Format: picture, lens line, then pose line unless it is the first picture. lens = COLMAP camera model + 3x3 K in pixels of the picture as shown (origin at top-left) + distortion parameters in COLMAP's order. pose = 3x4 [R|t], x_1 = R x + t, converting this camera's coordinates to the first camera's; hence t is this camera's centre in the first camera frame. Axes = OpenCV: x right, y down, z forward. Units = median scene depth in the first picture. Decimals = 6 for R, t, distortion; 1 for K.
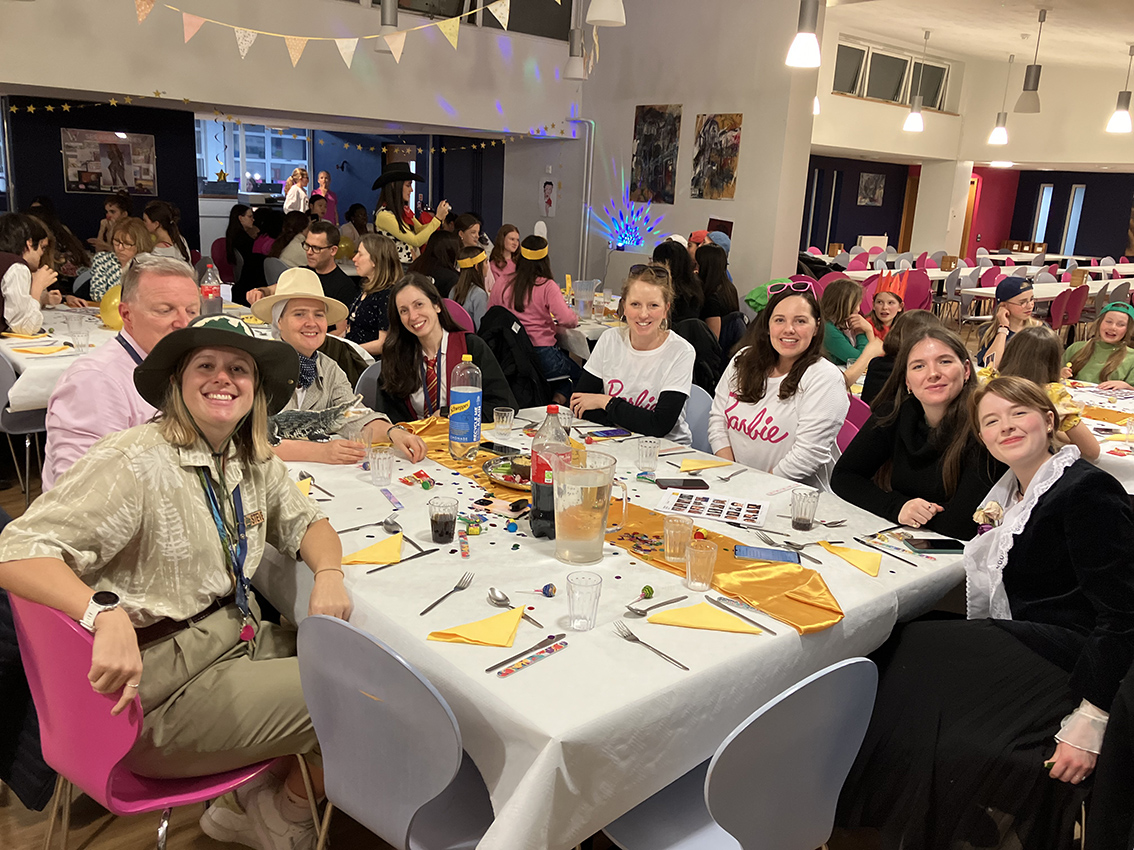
lens RADIAL K [[933.9, 0, 565.4], [0, 933.9, 424.6], [0, 0, 1]] dist [-0.009514, -0.001688]
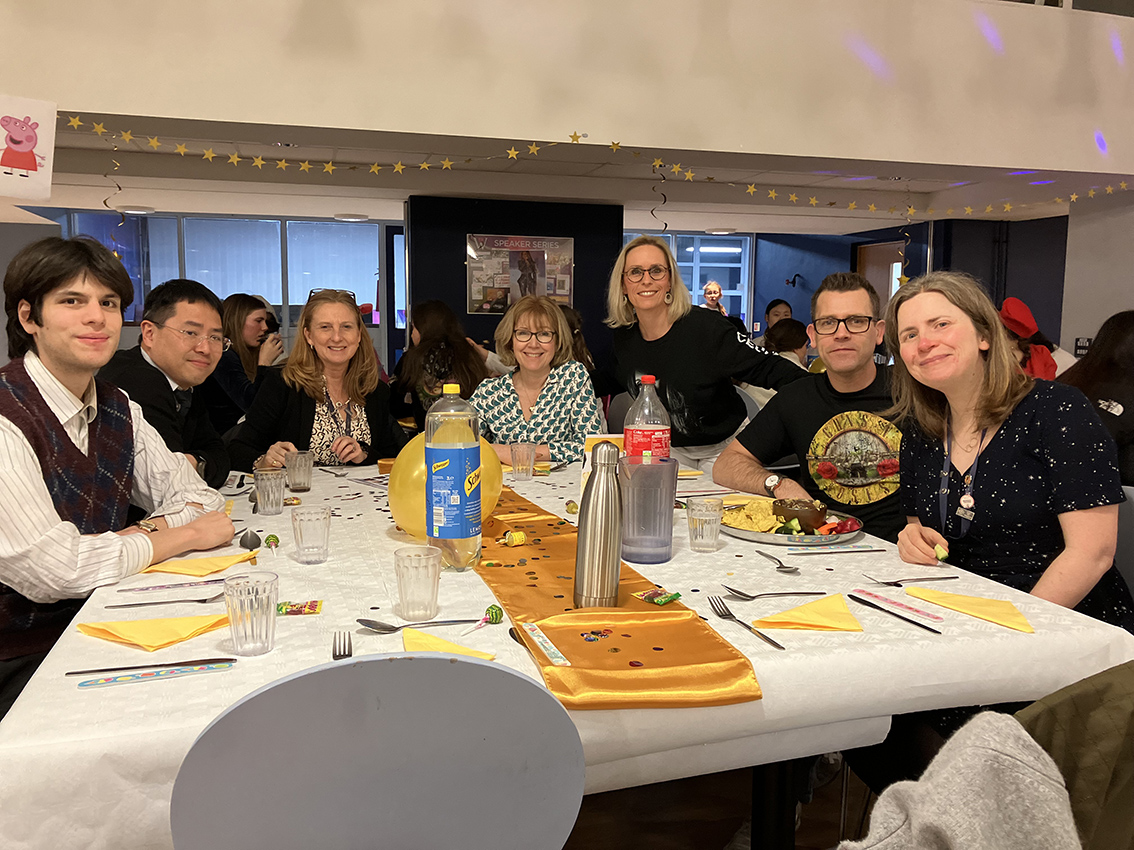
lens RADIAL K [[933.9, 0, 566.9], [0, 933.9, 426.0], [0, 0, 1]] dist [-0.009514, -0.001688]
pose [[0.912319, 0.007625, -0.409409, -0.129229], [-0.070480, 0.987829, -0.138659, -0.048705], [0.403368, 0.155356, 0.901753, 0.324746]]
